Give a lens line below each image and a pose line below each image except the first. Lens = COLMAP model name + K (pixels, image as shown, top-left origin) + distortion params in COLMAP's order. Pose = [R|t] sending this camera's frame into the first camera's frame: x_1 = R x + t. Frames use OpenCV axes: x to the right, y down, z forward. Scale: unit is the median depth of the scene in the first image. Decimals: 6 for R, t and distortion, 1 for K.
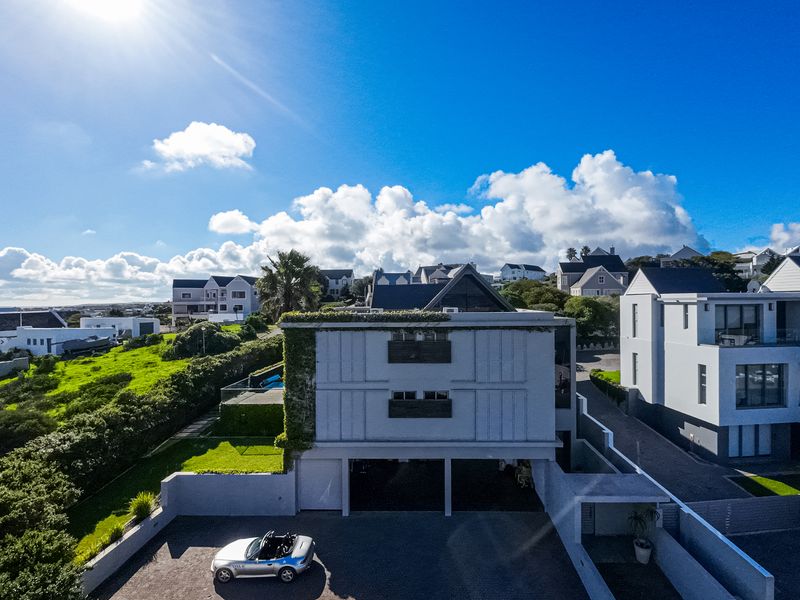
lens RADIAL K [[401.8, 0, 404.6], [0, 401.8, 300.3], [0, 0, 1]] dist [0.009593, -0.008100]
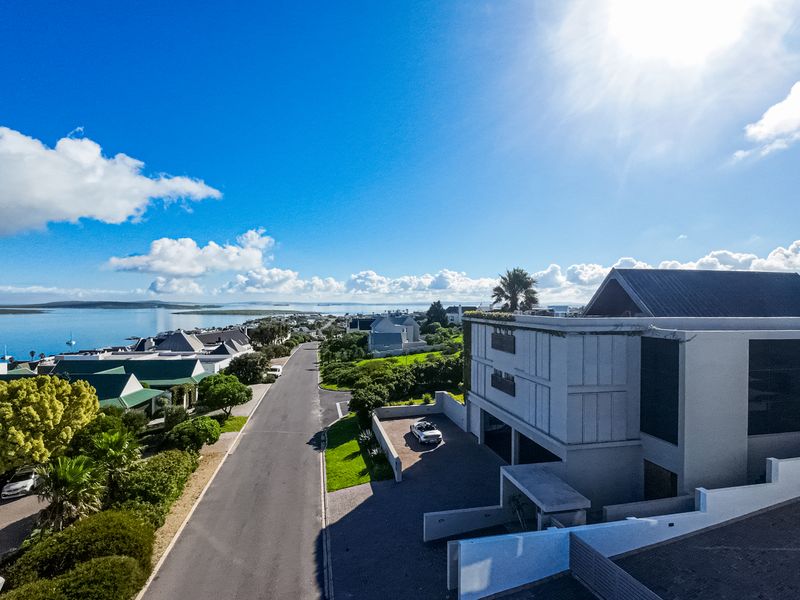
lens RADIAL K [[401.8, 0, 402.2], [0, 401.8, 301.5], [0, 0, 1]] dist [0.009593, -0.008100]
pose [[0.217006, 0.006135, -0.976151, 1.285203], [-0.001528, 0.999981, 0.005945, -0.019501], [0.976169, 0.000201, 0.217011, 0.371443]]
